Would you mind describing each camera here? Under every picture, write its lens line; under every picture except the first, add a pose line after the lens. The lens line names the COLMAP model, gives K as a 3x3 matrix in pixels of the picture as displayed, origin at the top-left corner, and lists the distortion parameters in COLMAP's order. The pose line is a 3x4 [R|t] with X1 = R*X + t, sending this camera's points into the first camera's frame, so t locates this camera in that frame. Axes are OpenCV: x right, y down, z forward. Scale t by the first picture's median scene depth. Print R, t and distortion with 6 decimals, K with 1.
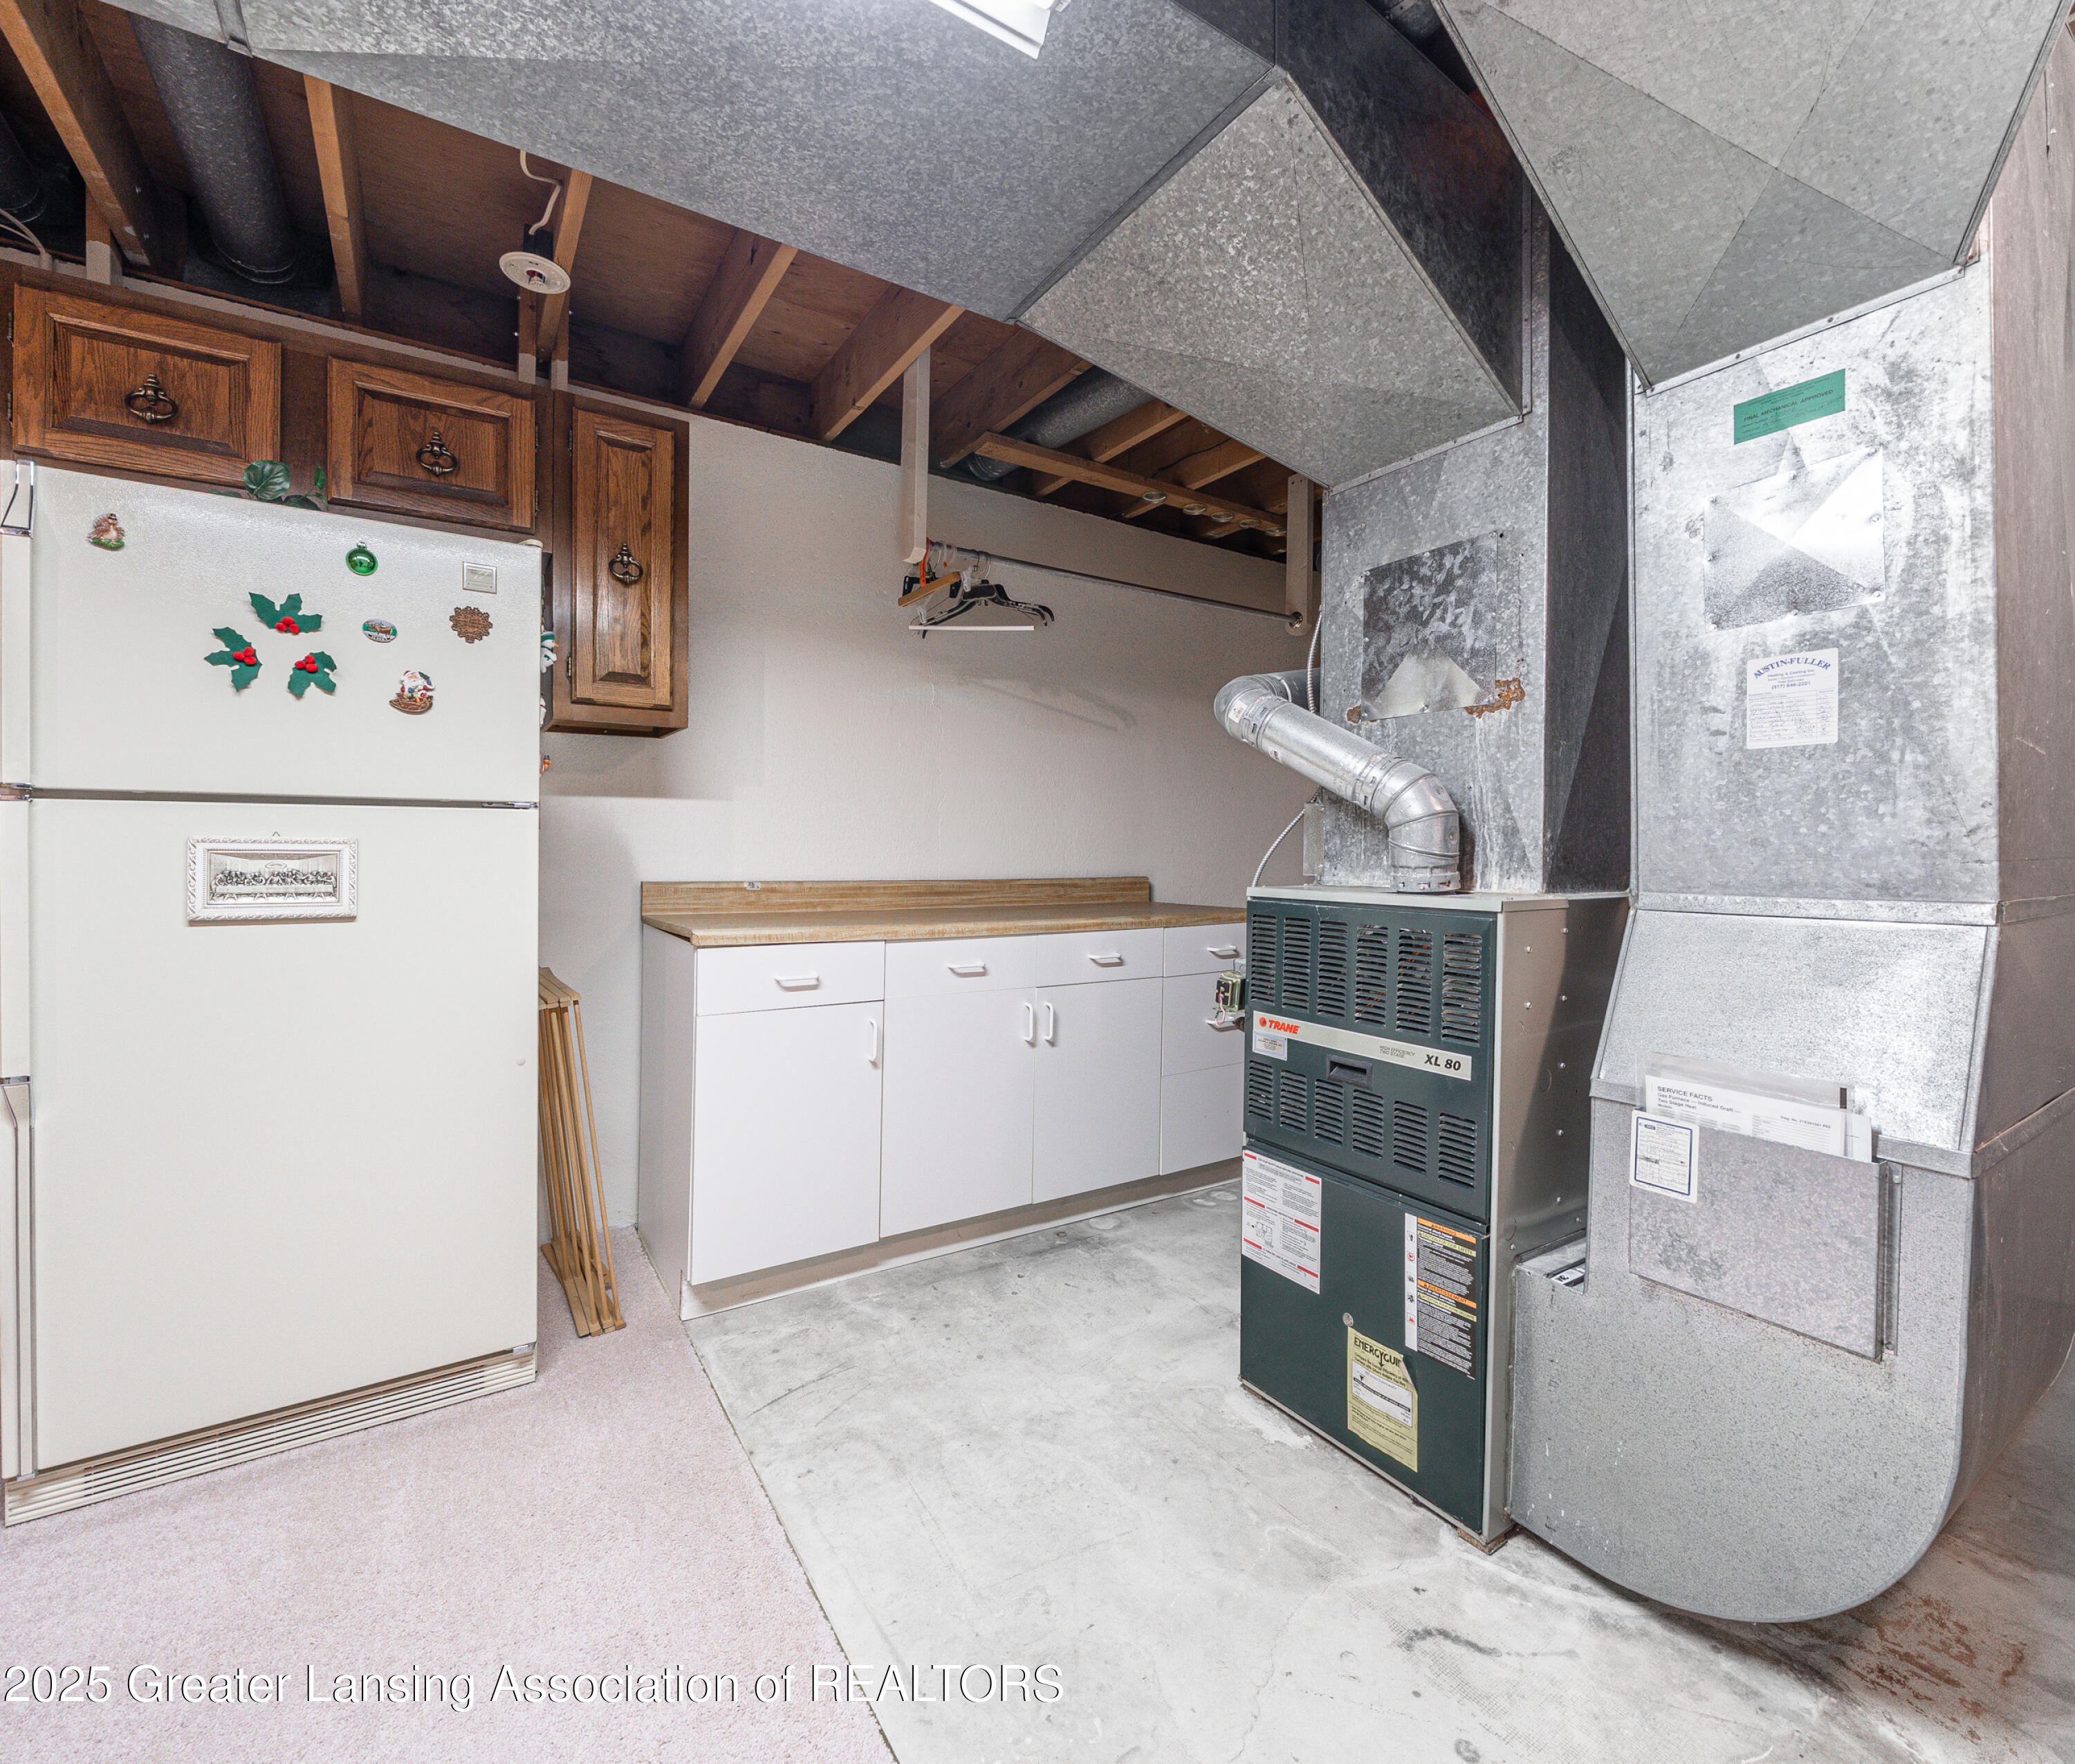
lens RADIAL K [[933.8, 0, 1037.5], [0, 933.8, 882.0], [0, 0, 1]] dist [-0.004136, -0.000291]
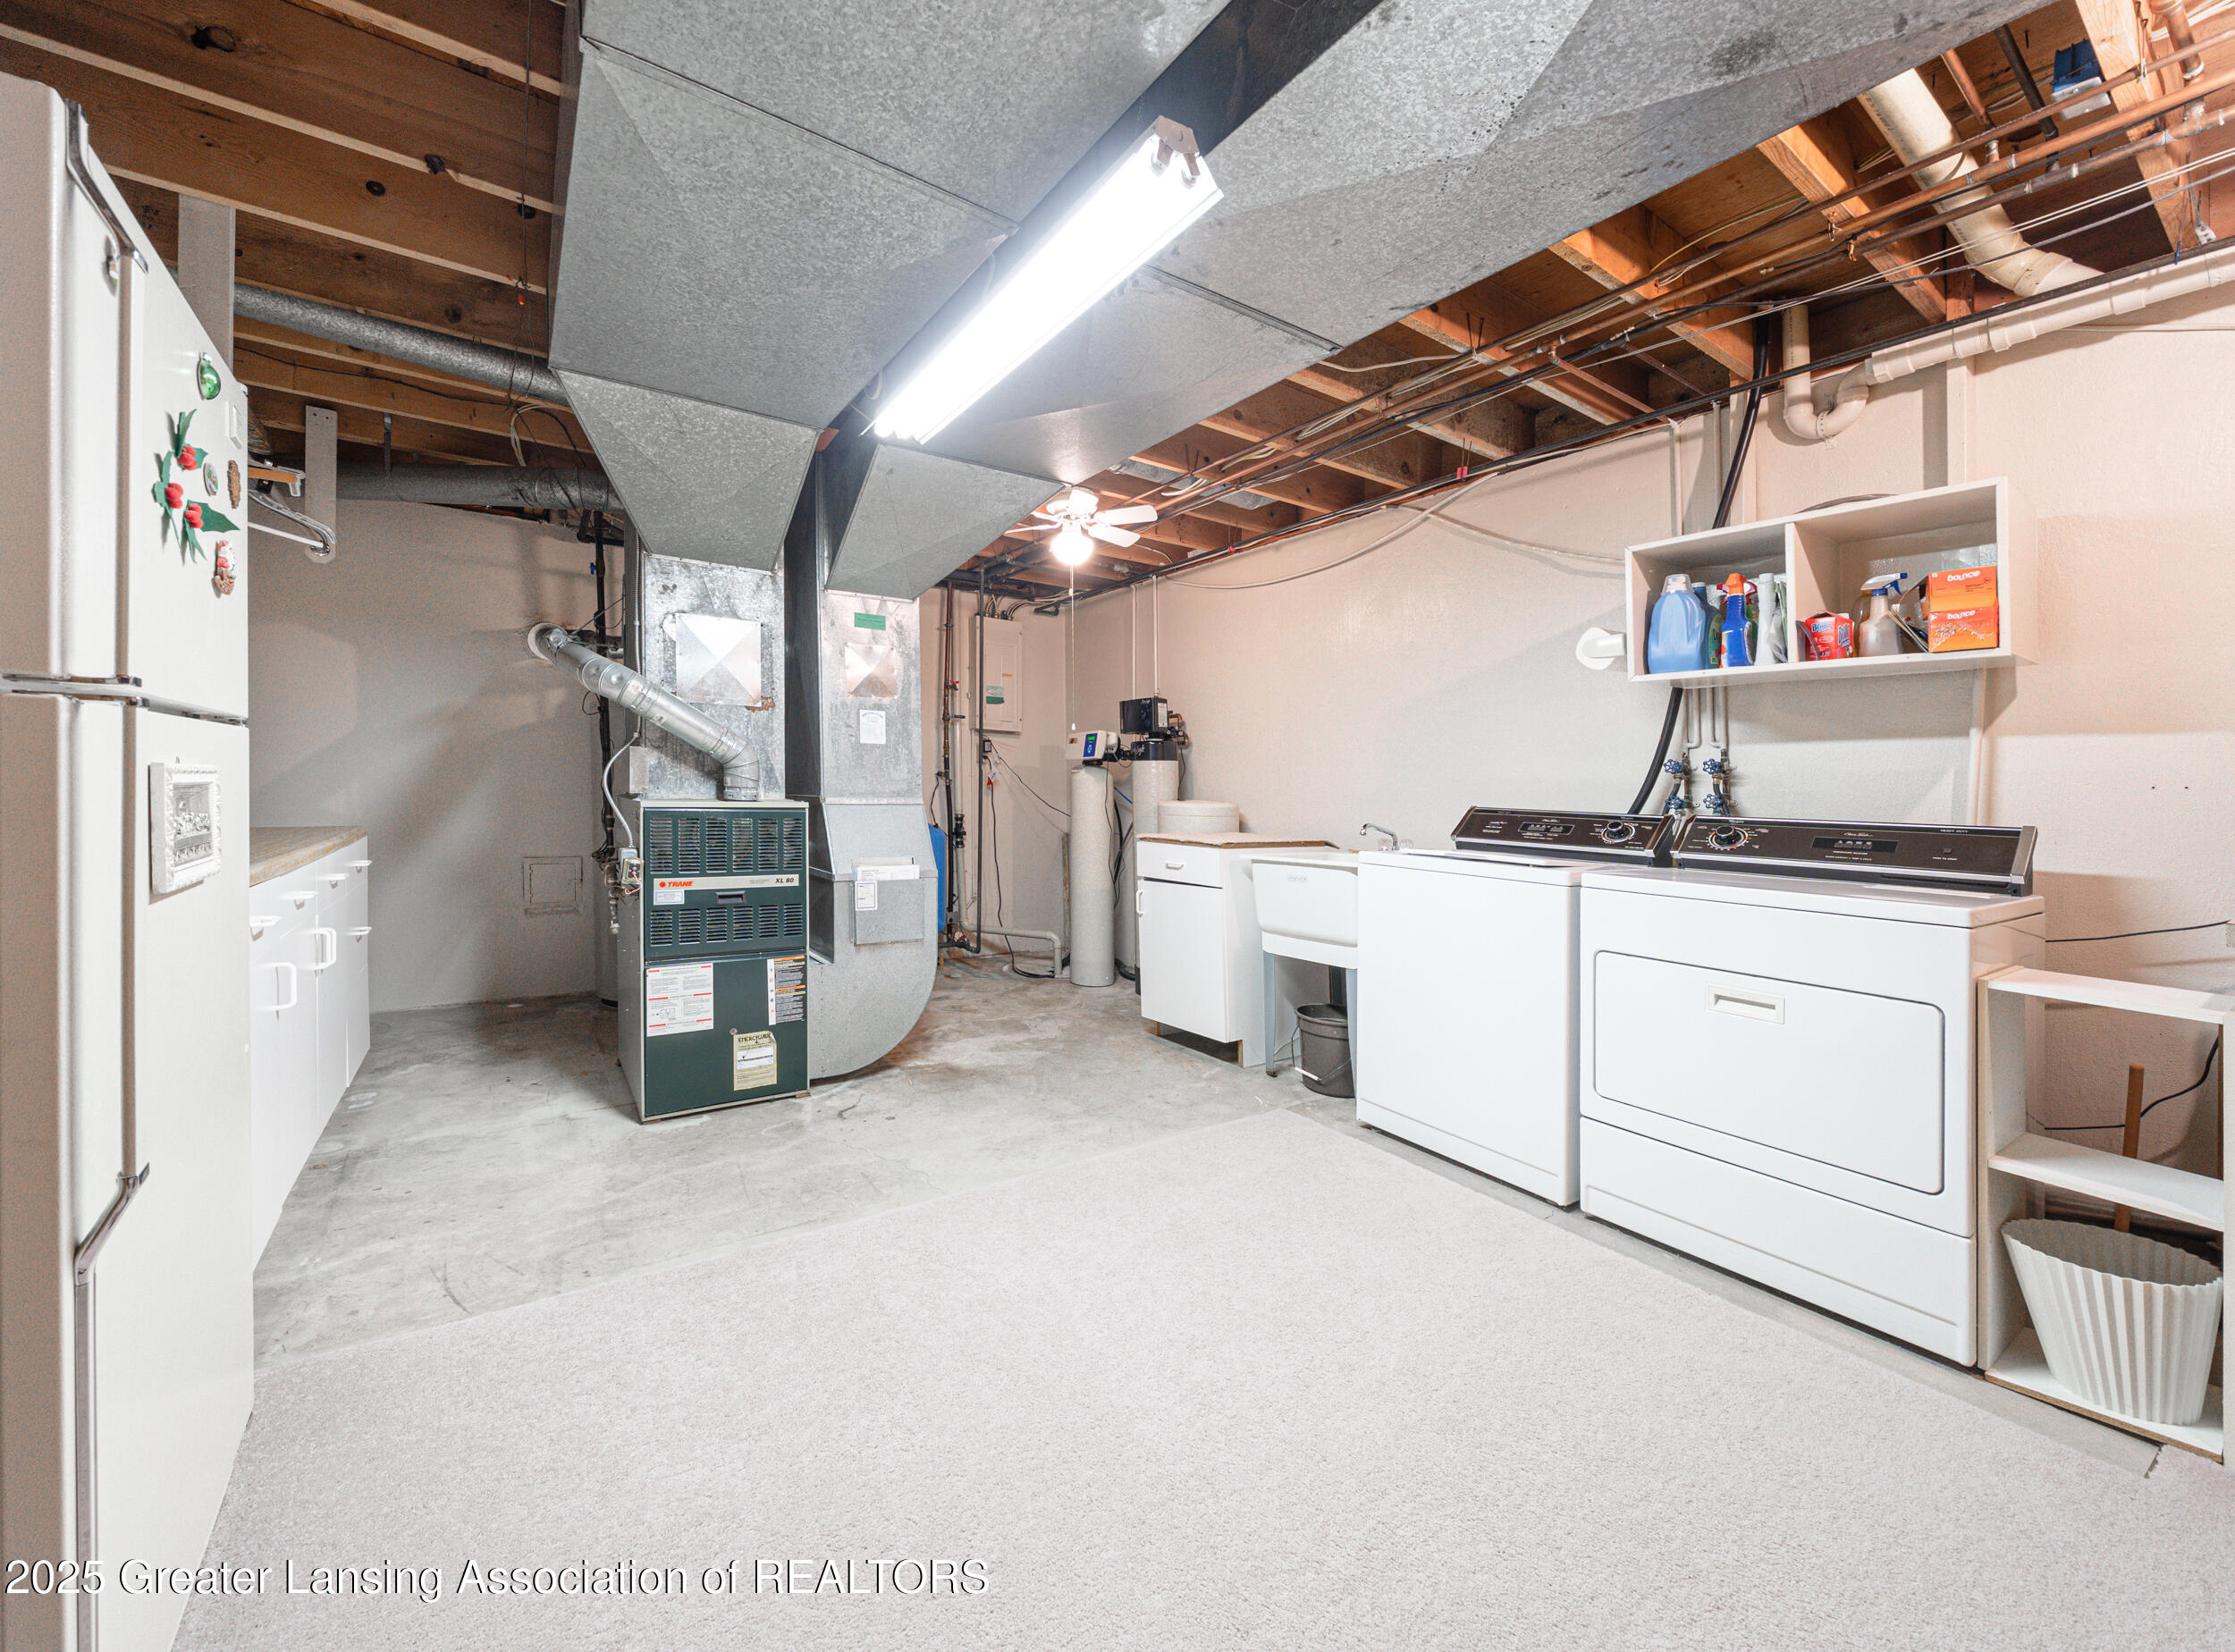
lens RADIAL K [[847.0, 0, 1110.2], [0, 847.0, 788.1], [0, 0, 1]] dist [0.000256, 0.000043]
pose [[-0.052447, -0.012149, 0.998550, -1.439112], [0.014865, 0.999806, 0.012945, -0.027650], [-0.998513, 0.015522, -0.052256, 0.345247]]
